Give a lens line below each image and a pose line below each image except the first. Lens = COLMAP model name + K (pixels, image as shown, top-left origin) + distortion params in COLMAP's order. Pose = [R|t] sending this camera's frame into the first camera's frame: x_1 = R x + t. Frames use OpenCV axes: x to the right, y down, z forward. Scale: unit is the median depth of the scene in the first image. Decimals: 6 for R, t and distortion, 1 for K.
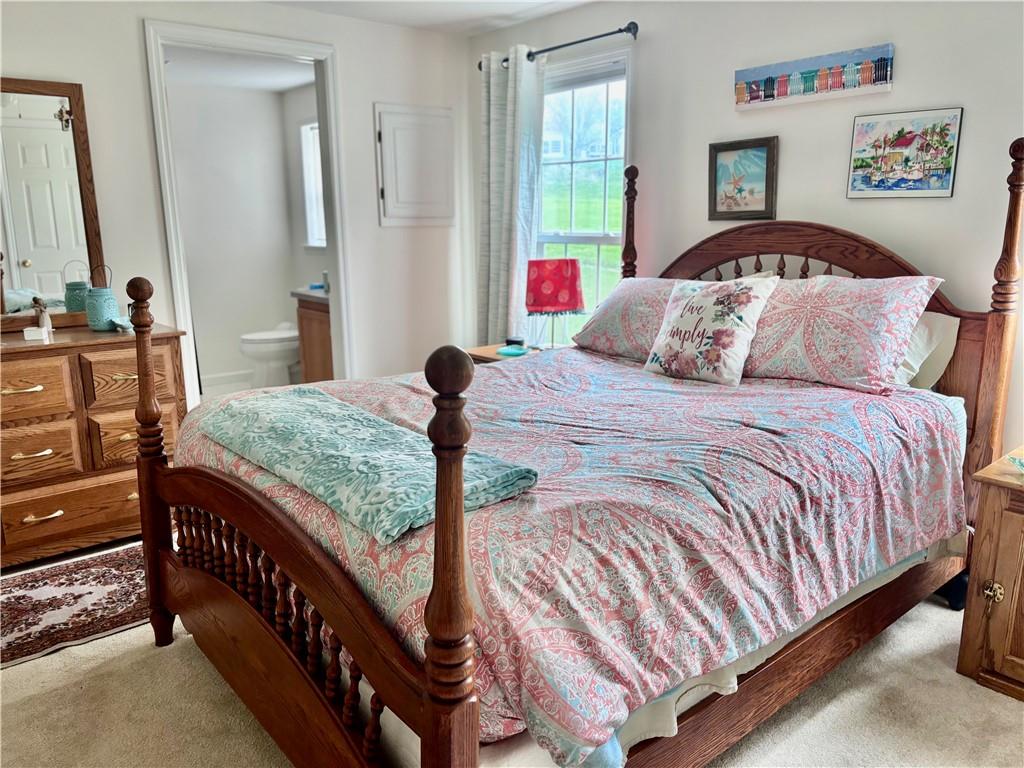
lens RADIAL K [[787.0, 0, 501.1], [0, 787.0, 385.3], [0, 0, 1]] dist [0.071226, -0.081405]
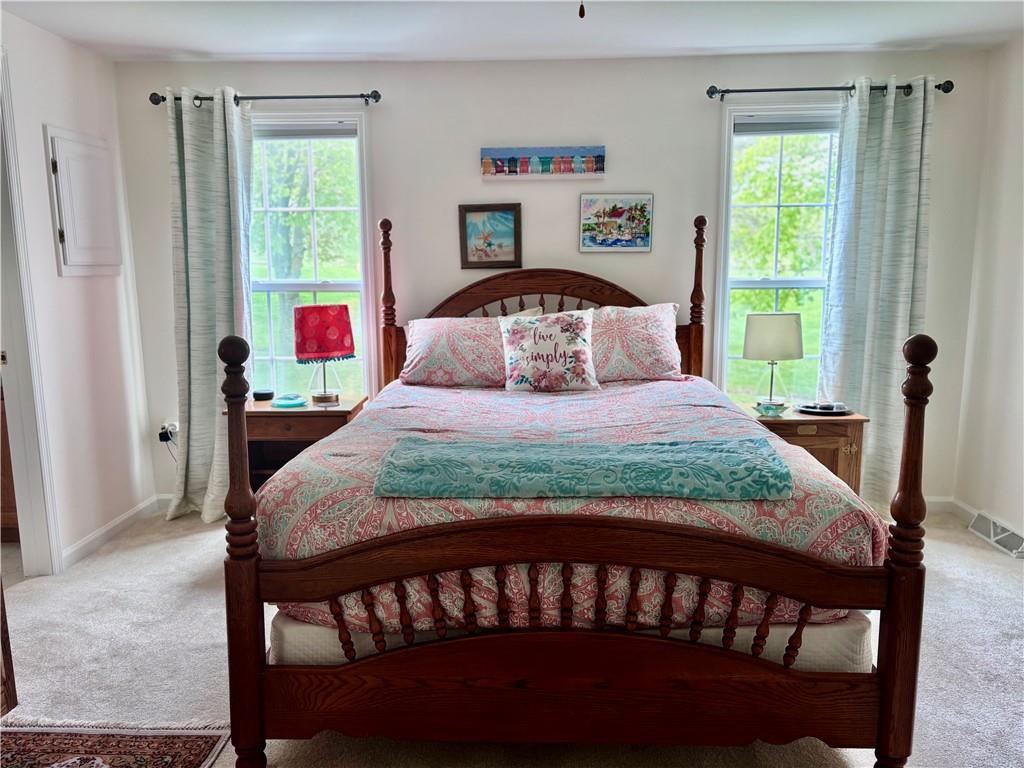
lens RADIAL K [[787.0, 0, 505.2], [0, 787.0, 393.5], [0, 0, 1]] dist [0.071226, -0.081405]
pose [[0.658332, -0.119100, 0.743246, -0.648785], [0.161451, 0.986765, 0.015117, -0.032599], [-0.735209, 0.110046, 0.668848, 0.196102]]
